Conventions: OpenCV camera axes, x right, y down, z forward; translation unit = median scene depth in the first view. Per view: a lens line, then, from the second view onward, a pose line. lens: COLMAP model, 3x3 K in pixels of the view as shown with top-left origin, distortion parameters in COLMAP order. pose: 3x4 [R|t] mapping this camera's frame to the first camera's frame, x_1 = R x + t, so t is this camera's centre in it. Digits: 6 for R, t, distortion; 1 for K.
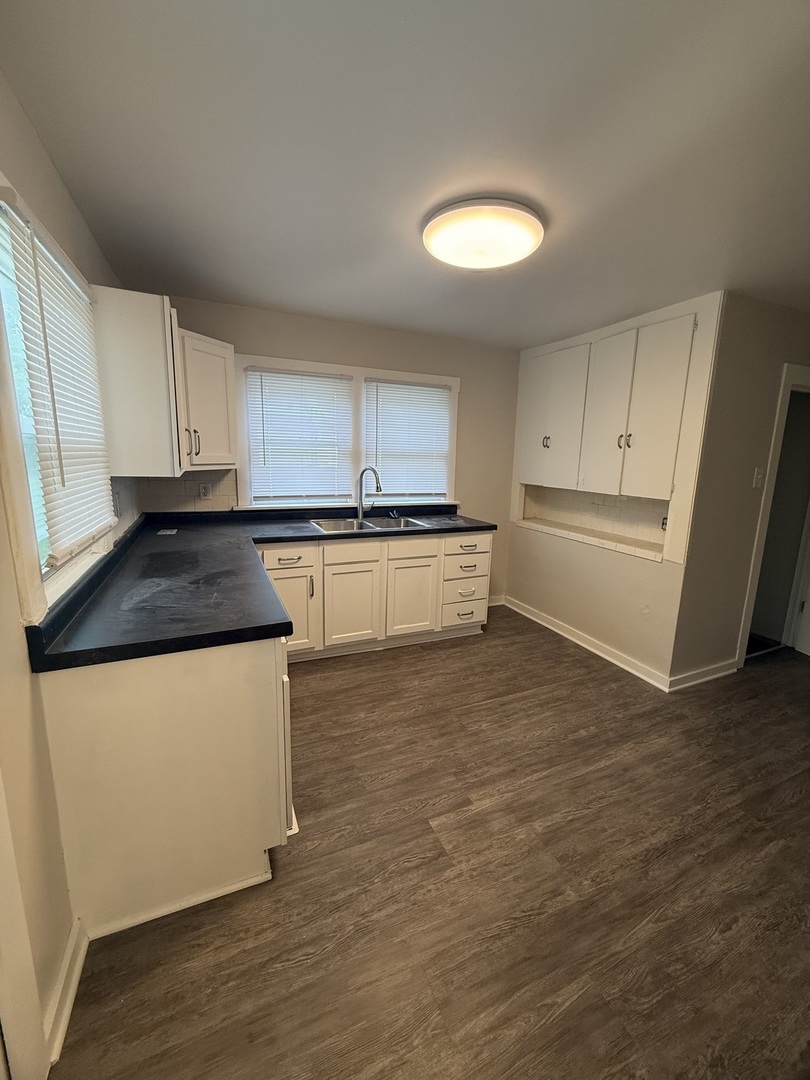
lens RADIAL K [[431.9, 0, 405.4], [0, 431.9, 541.3], [0, 0, 1]] dist [0.000755, 0.000234]
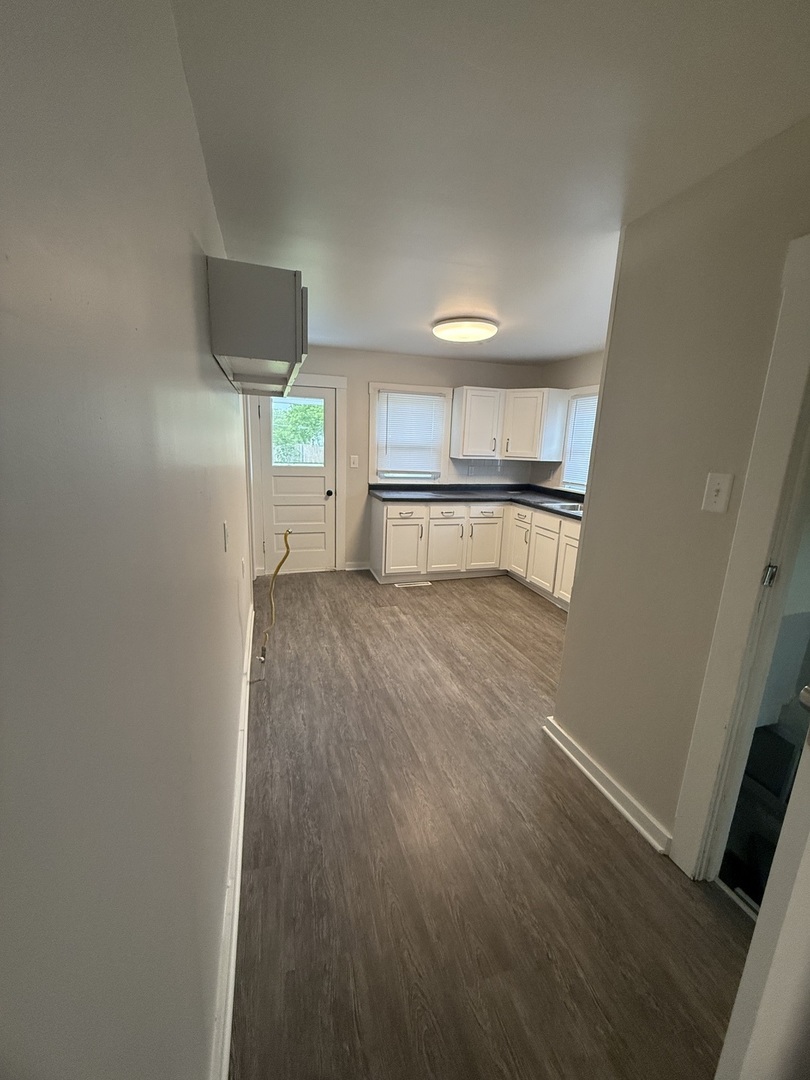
lens RADIAL K [[431.9, 0, 405.1], [0, 431.9, 538.1], [0, 0, 1]] dist [0.000755, 0.000234]
pose [[-0.122831, 0.188023, -0.974454, 1.778854], [-0.237260, 0.947853, 0.212797, -0.154074], [0.963650, 0.257337, -0.071815, 0.897205]]
